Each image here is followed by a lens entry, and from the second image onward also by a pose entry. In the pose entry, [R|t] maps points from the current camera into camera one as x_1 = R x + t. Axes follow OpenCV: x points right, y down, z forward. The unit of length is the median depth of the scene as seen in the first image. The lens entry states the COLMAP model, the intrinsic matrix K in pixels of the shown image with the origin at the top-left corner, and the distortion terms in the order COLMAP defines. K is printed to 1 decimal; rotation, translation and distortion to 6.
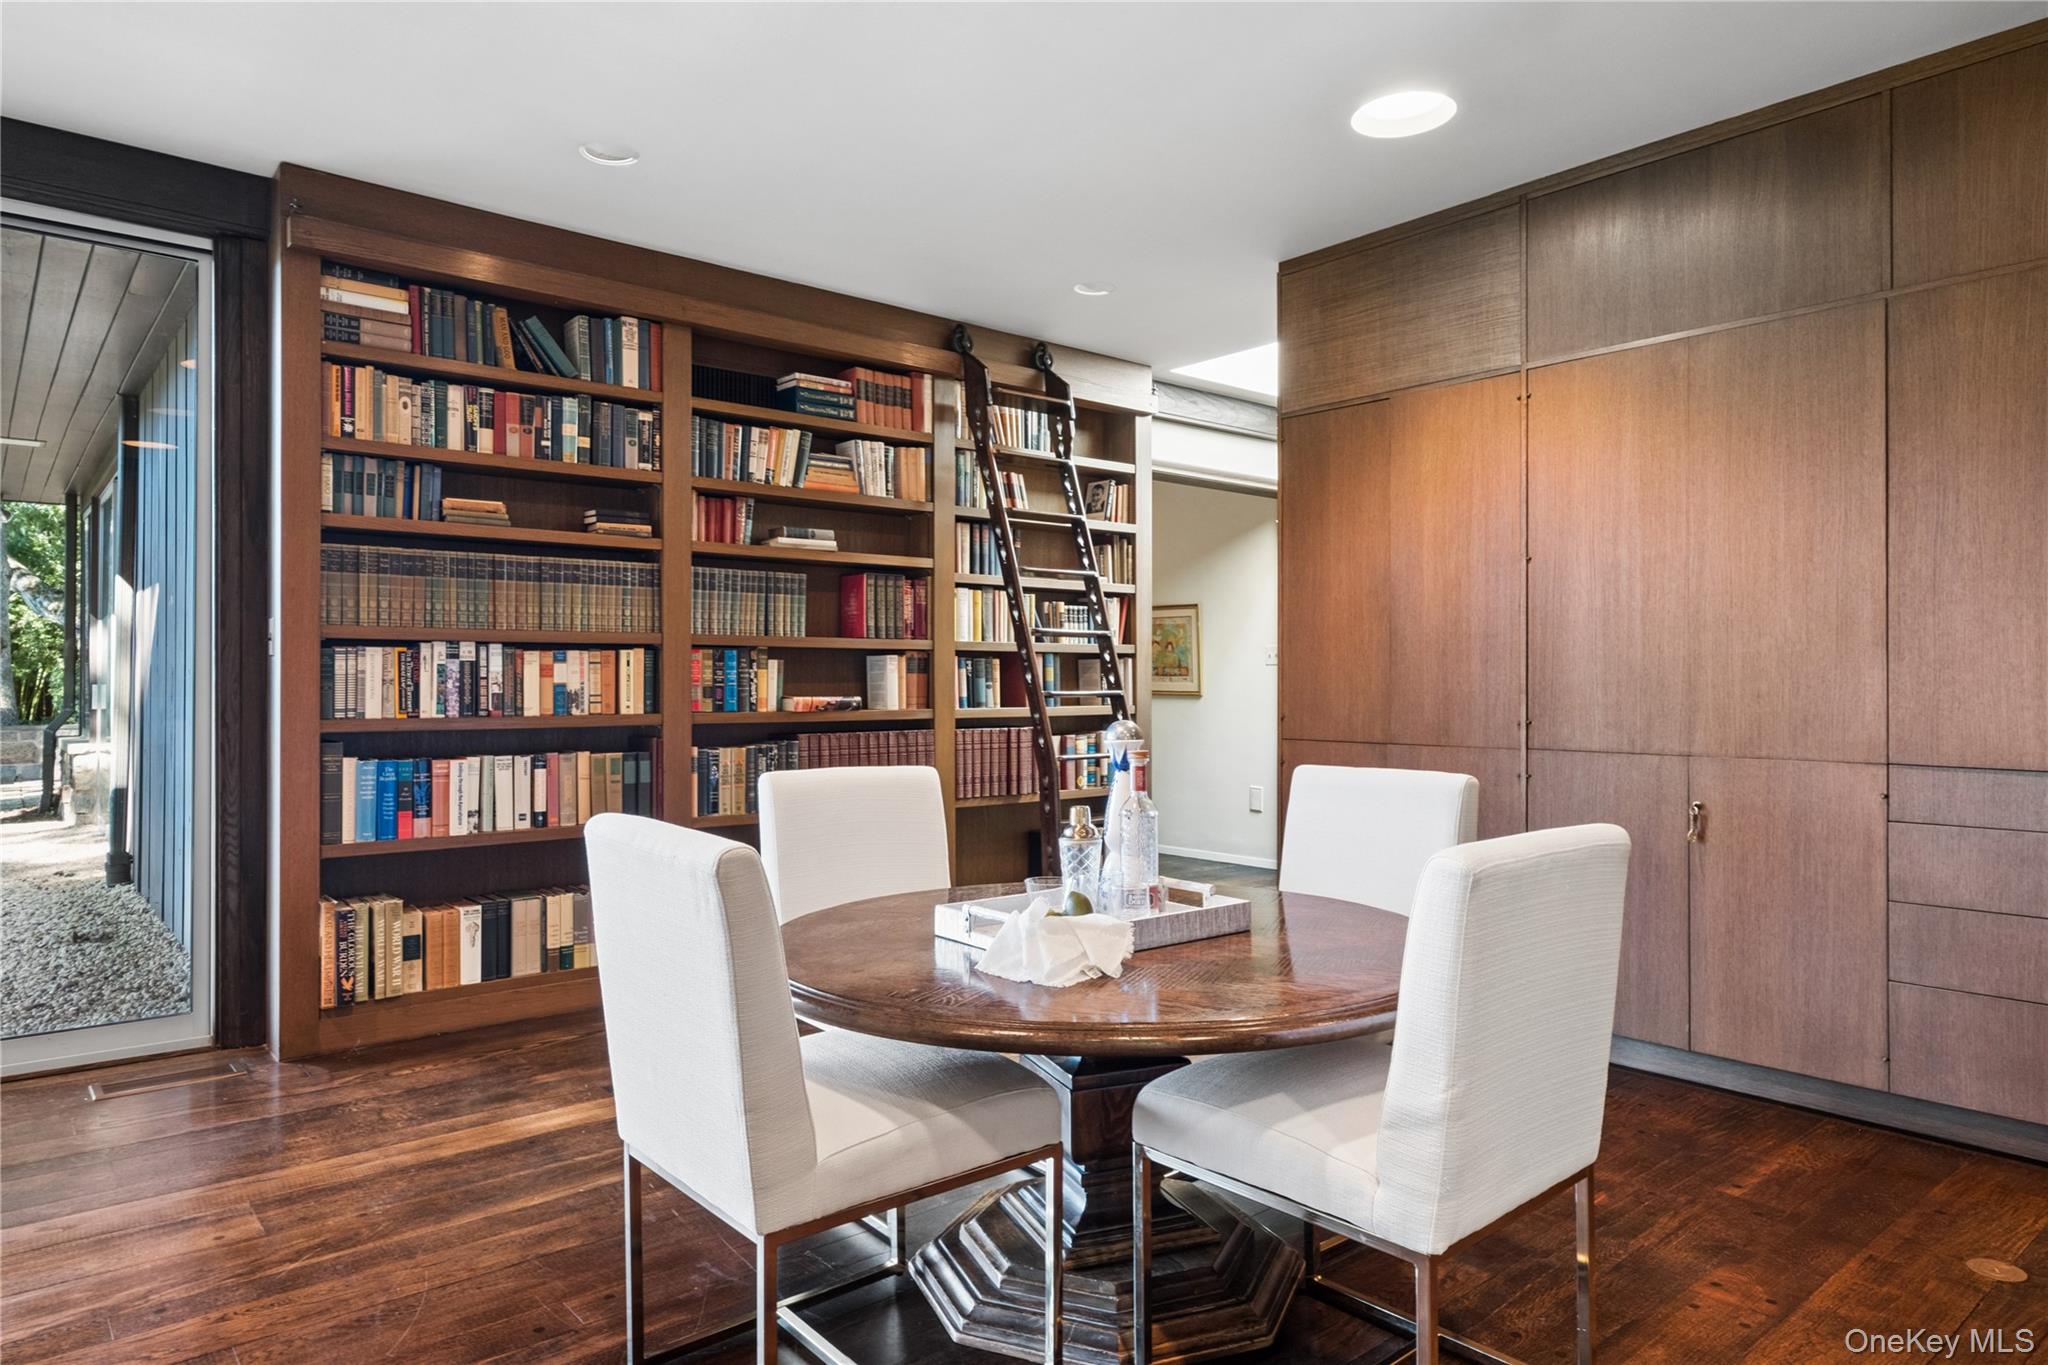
lens RADIAL K [[1239.6, 0, 1024.0], [0, 1239.6, 682.5], [0, 0, 1]] dist [0.003171, 0.001460]
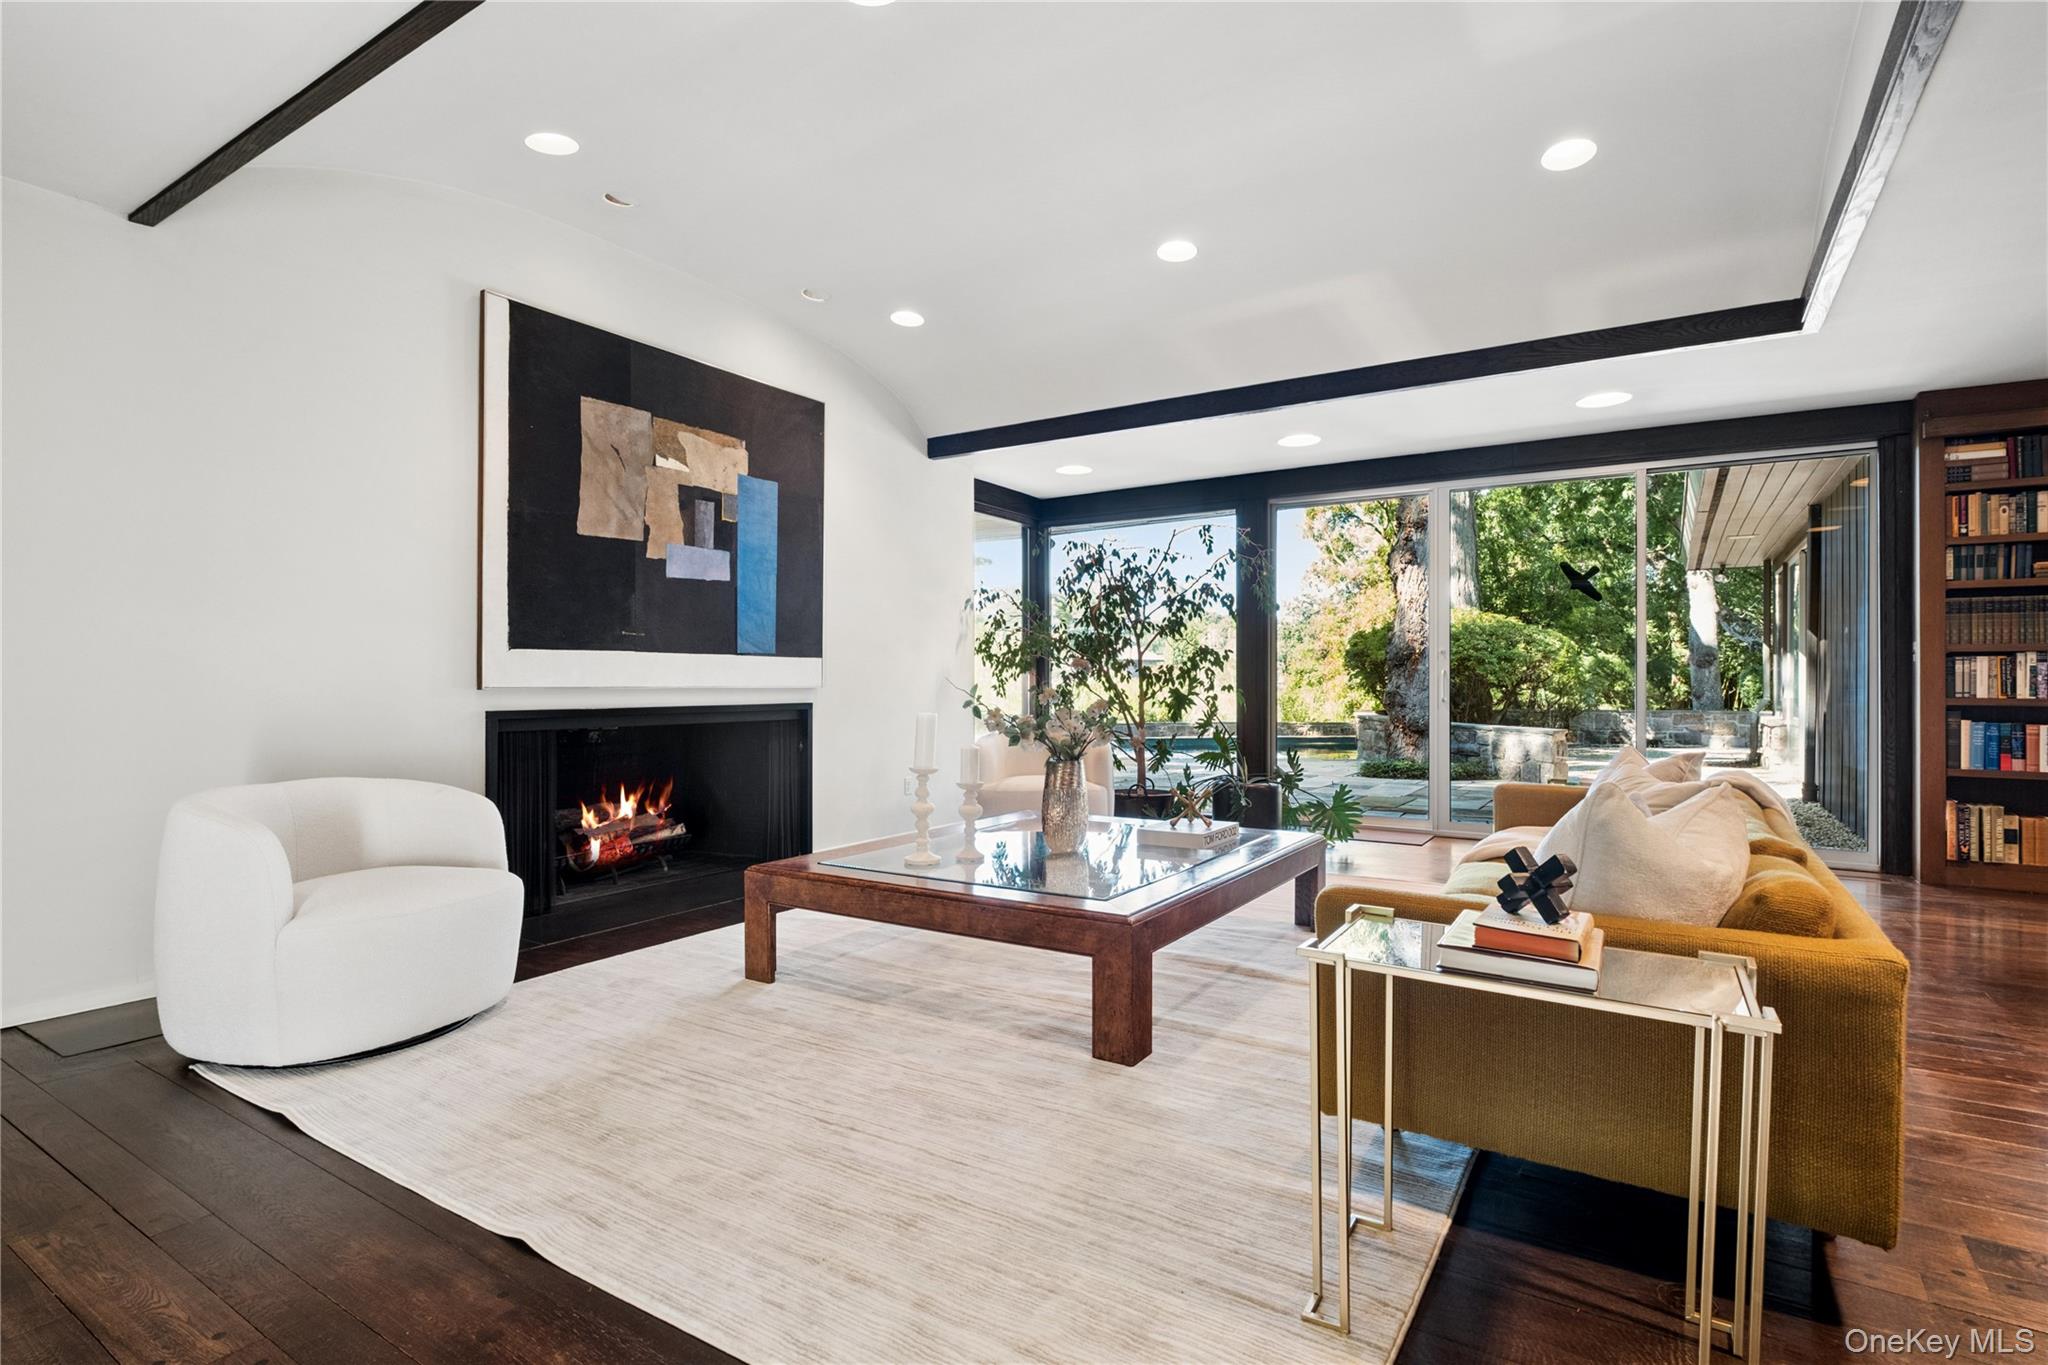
lens RADIAL K [[996.7, 0, 1031.5], [0, 996.7, 671.1], [0, 0, 1]] dist [-0.006088, -0.001129]
pose [[0.297107, -0.008680, -0.954805, 0.341180], [-0.004354, 0.999936, -0.010445, 0.010481], [0.954834, 0.007260, 0.297050, -0.574771]]
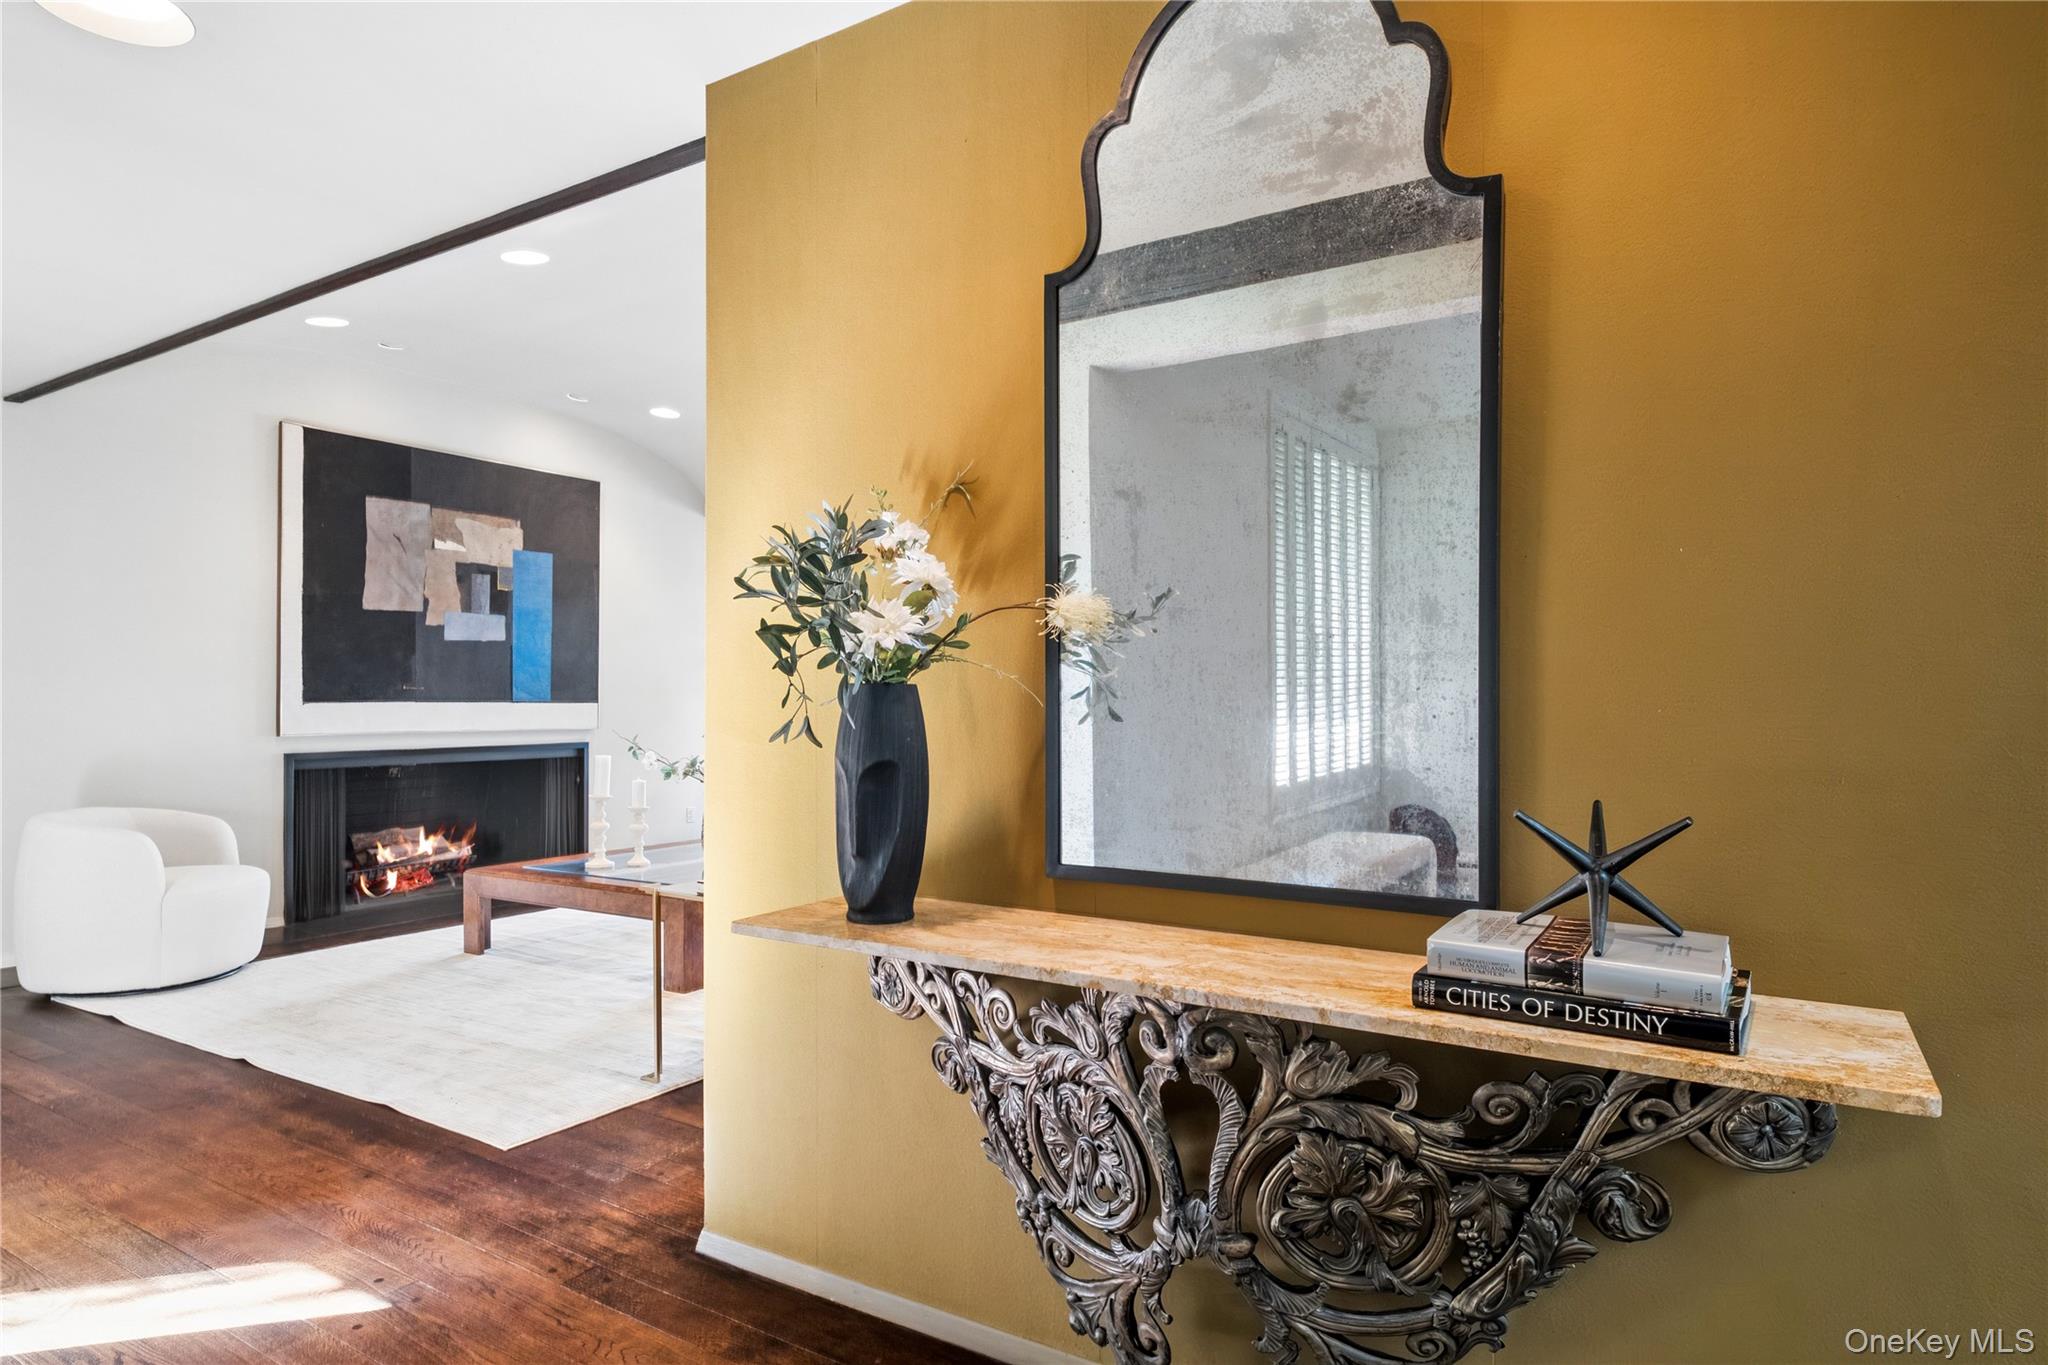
lens RADIAL K [[1169.6, 0, 1029.8], [0, 1169.6, 686.4], [0, 0, 1]] dist [-0.000412, -0.000812]
pose [[0.299686, -0.012714, -0.953953, 0.920324], [-0.001324, 0.999905, -0.013743, -0.022610], [0.954037, 0.005382, 0.299640, -0.344466]]
